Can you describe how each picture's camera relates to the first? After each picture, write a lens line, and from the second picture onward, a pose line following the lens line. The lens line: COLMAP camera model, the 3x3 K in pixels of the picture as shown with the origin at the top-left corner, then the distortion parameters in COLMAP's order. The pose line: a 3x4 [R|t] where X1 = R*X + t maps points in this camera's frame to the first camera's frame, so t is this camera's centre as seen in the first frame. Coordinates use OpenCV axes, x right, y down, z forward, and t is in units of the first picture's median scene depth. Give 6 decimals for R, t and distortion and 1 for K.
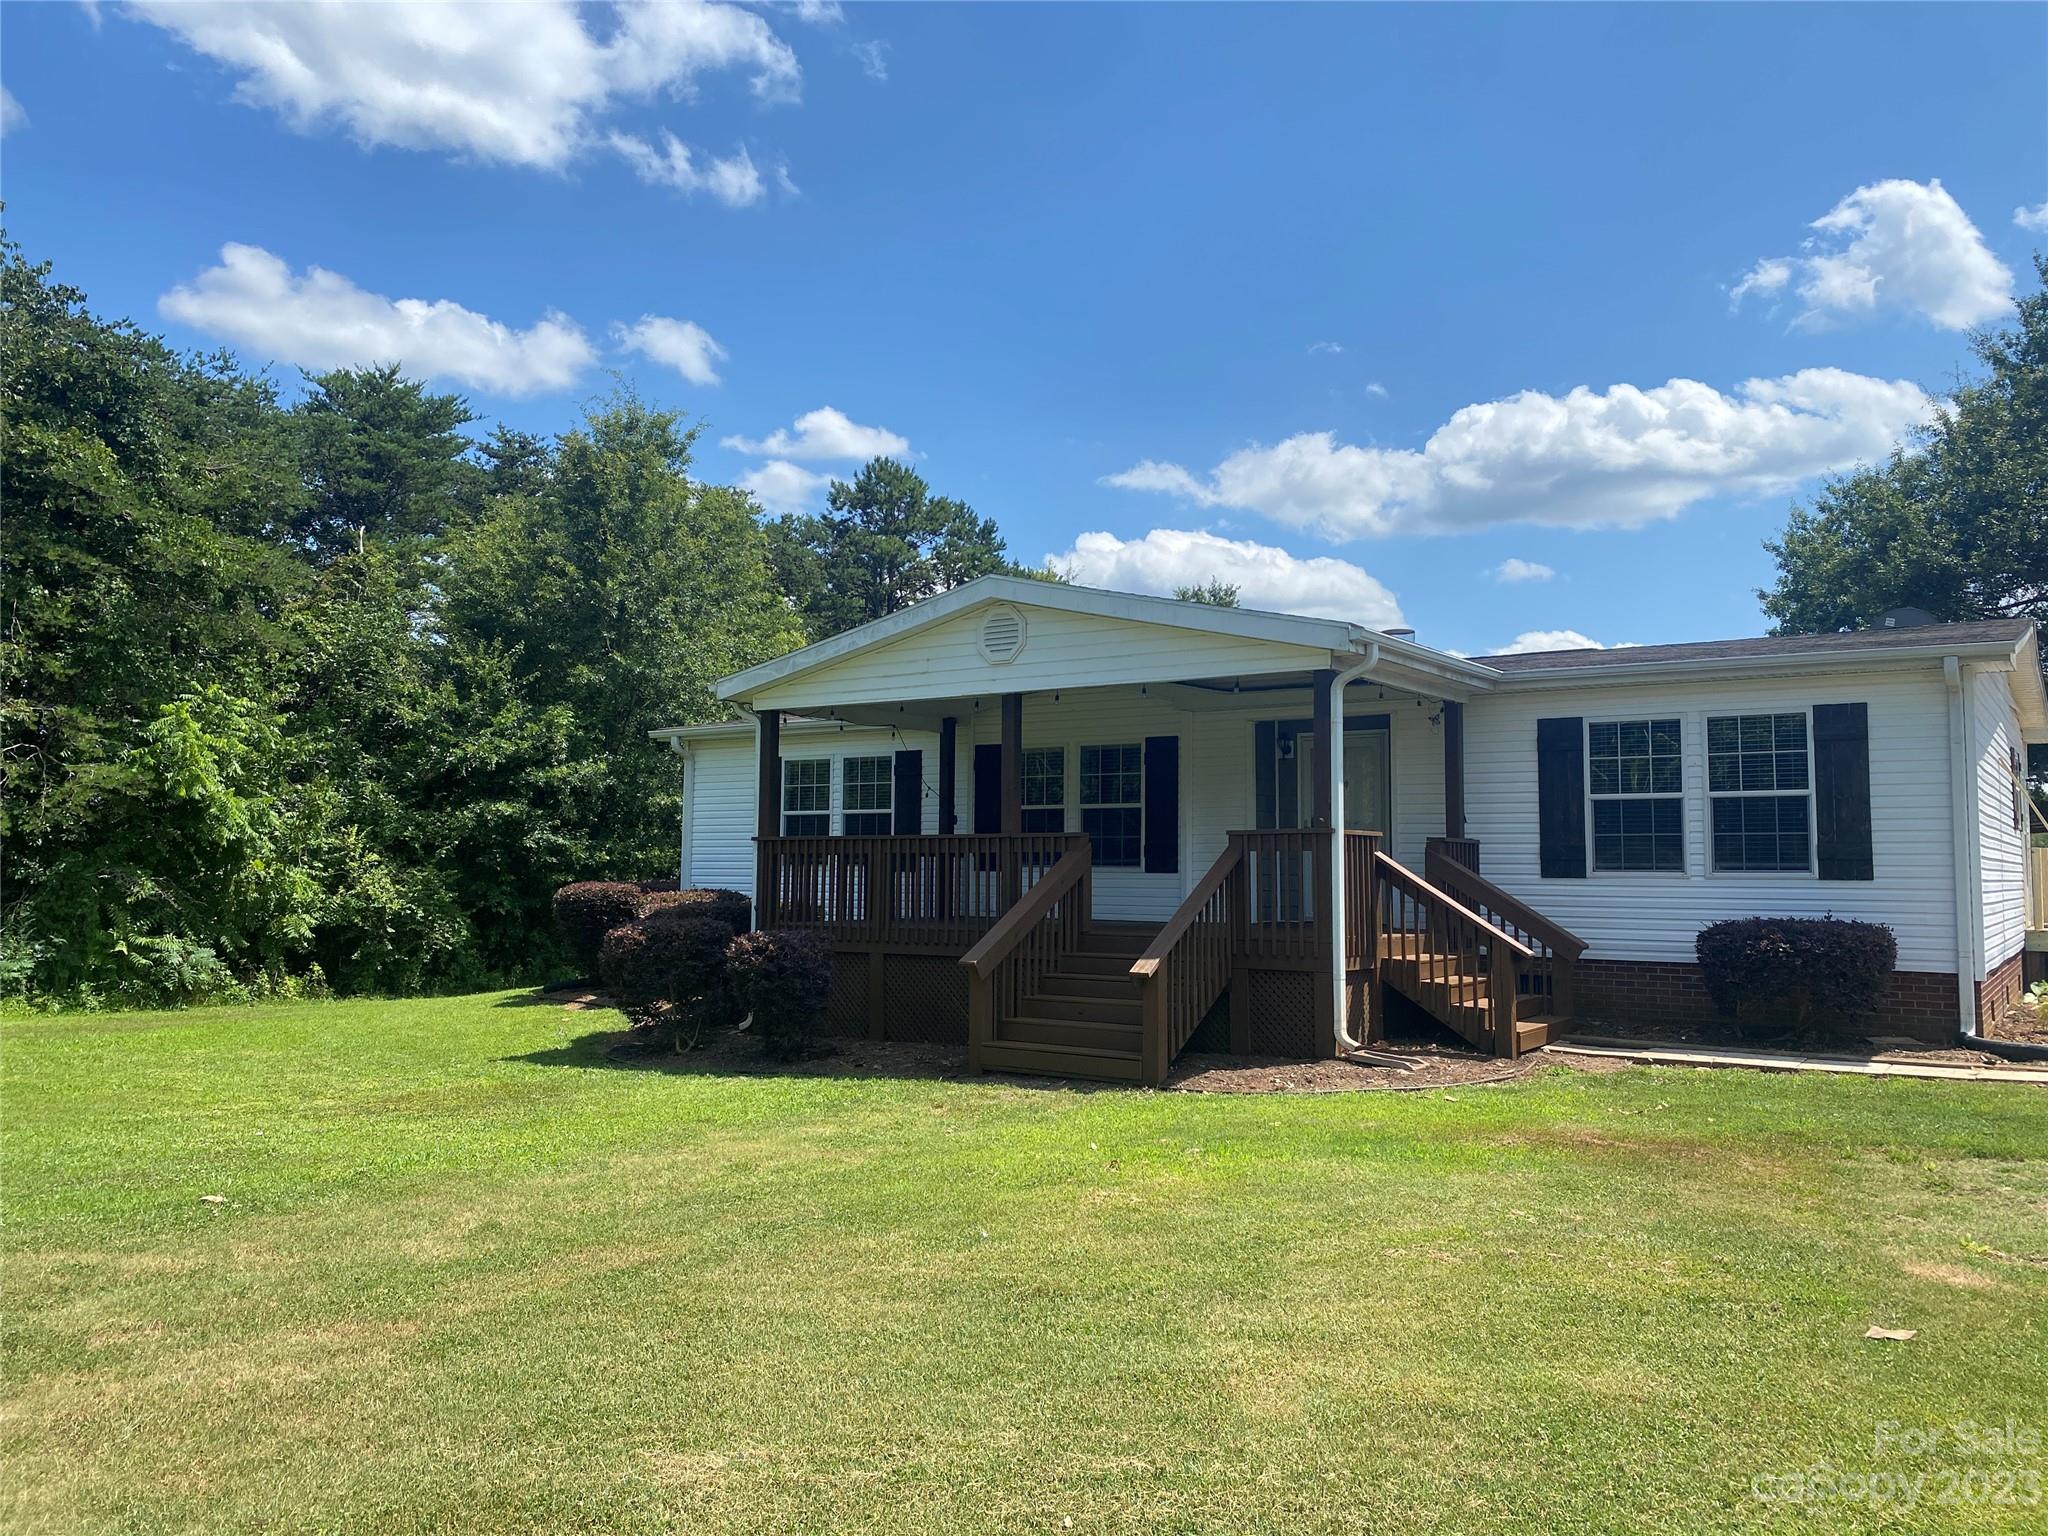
lens RADIAL K [[1583.1, 0, 1025.9], [0, 1583.1, 767.2], [0, 0, 1]] dist [0.044596, -0.036768]
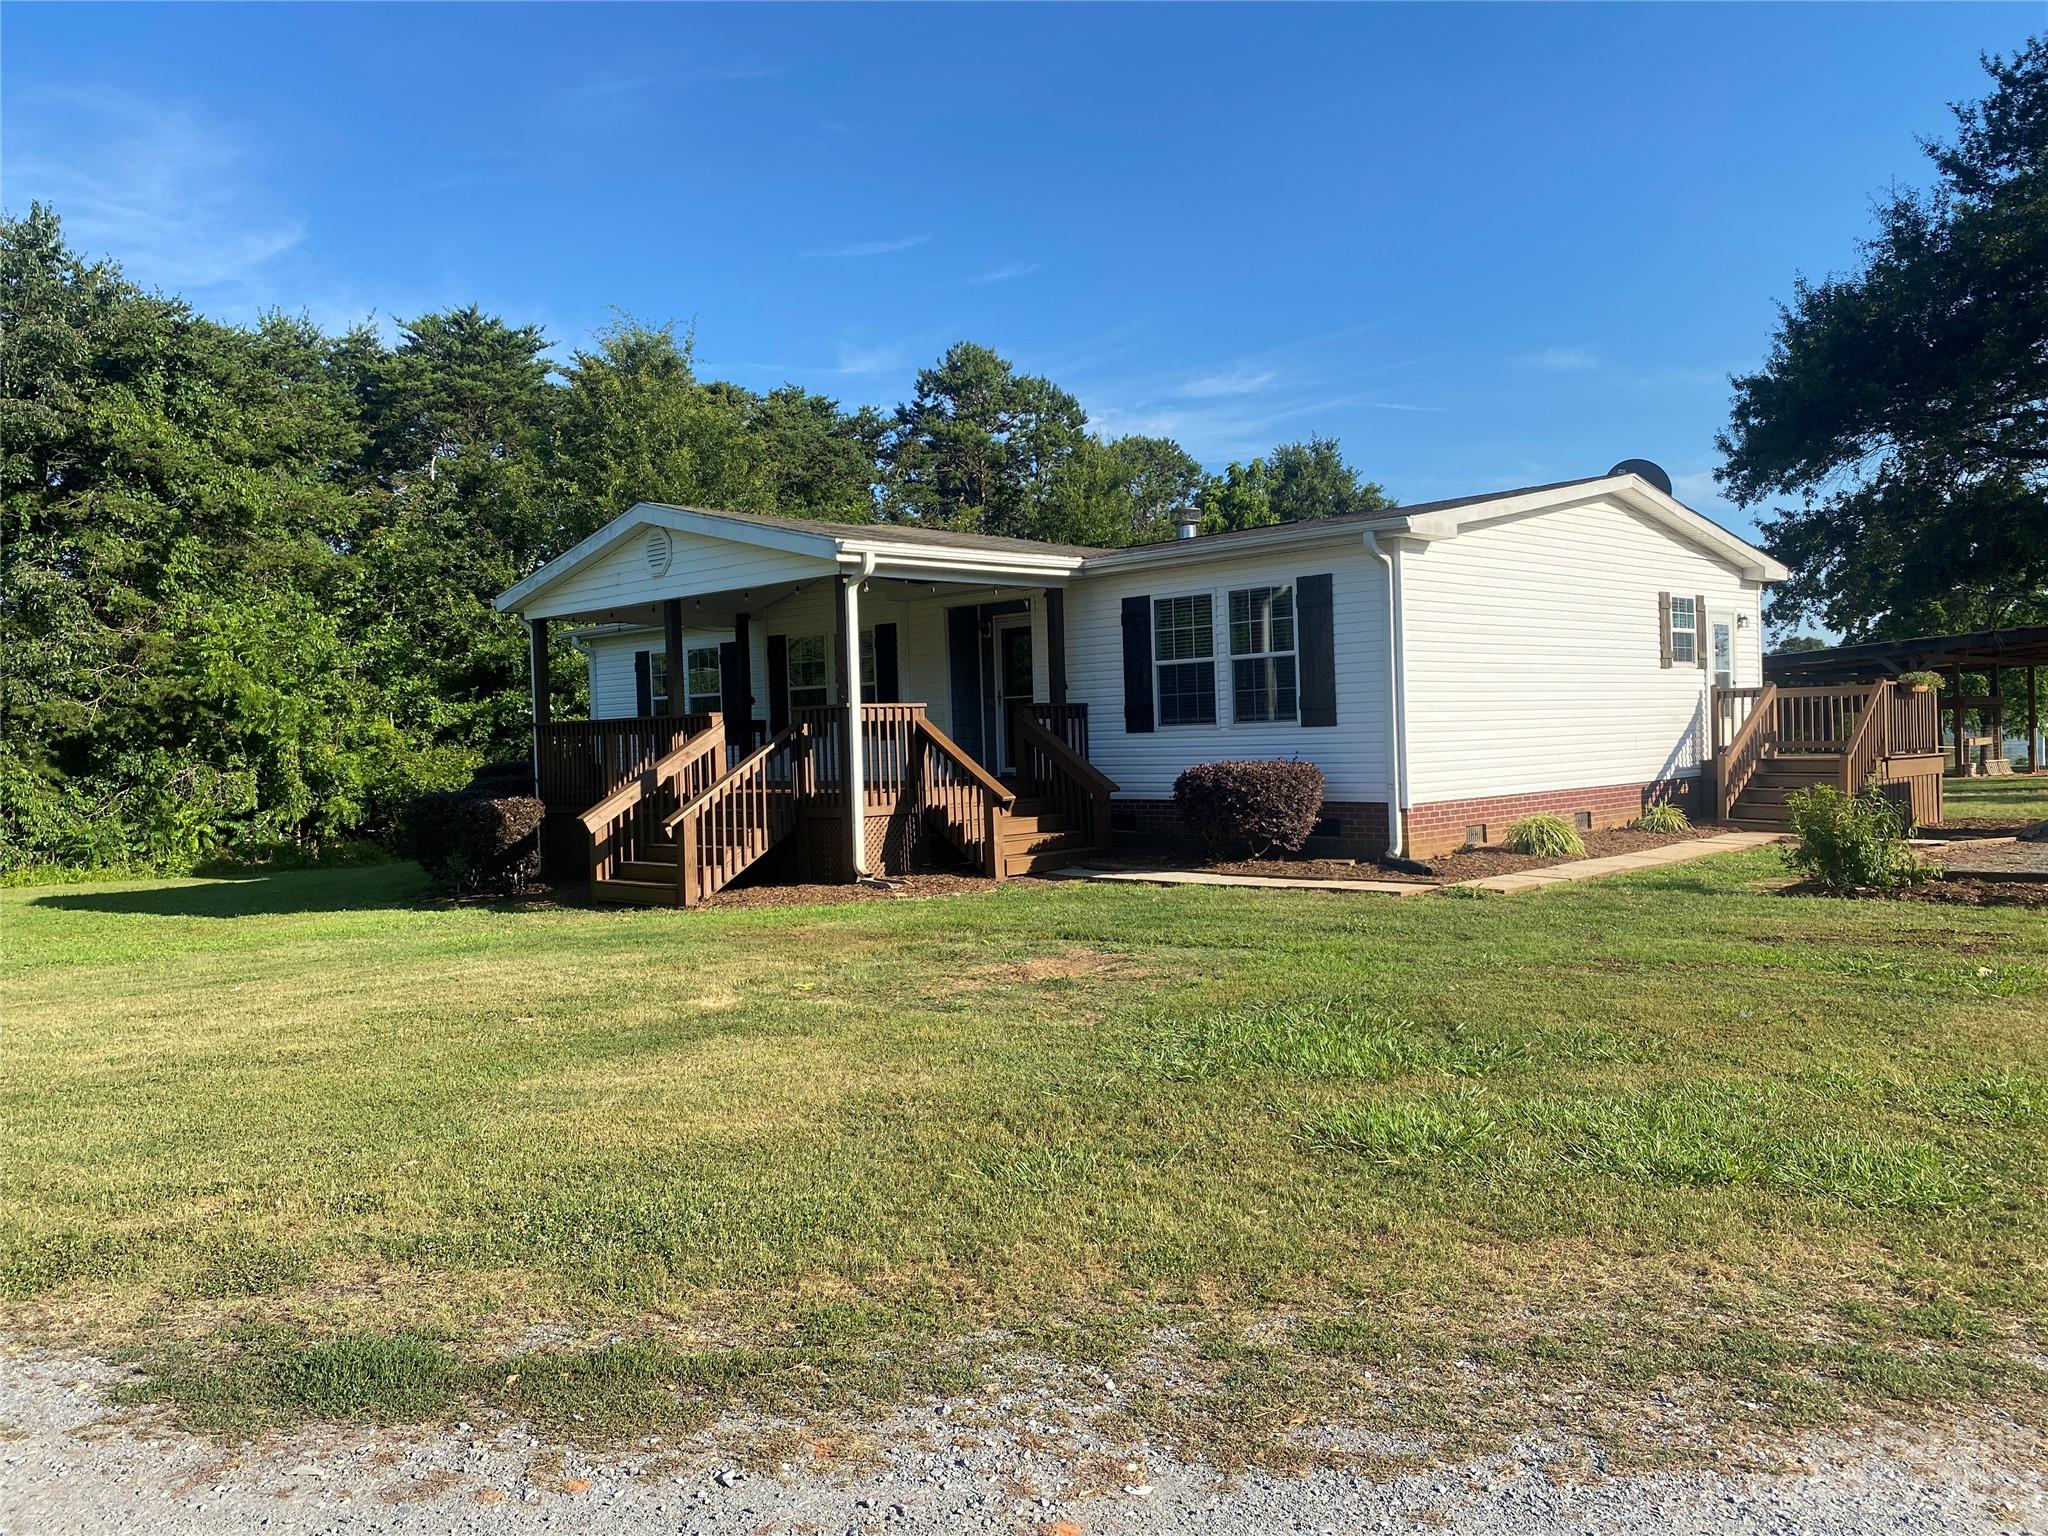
lens RADIAL K [[1583.1, 0, 1026.2], [0, 1583.1, 769.0], [0, 0, 1]] dist [0.044596, -0.036768]
pose [[0.983772, -0.032963, -0.176370, 0.368086], [0.048319, 0.995336, 0.083495, -0.004466], [0.172795, -0.090662, 0.980776, -0.130361]]
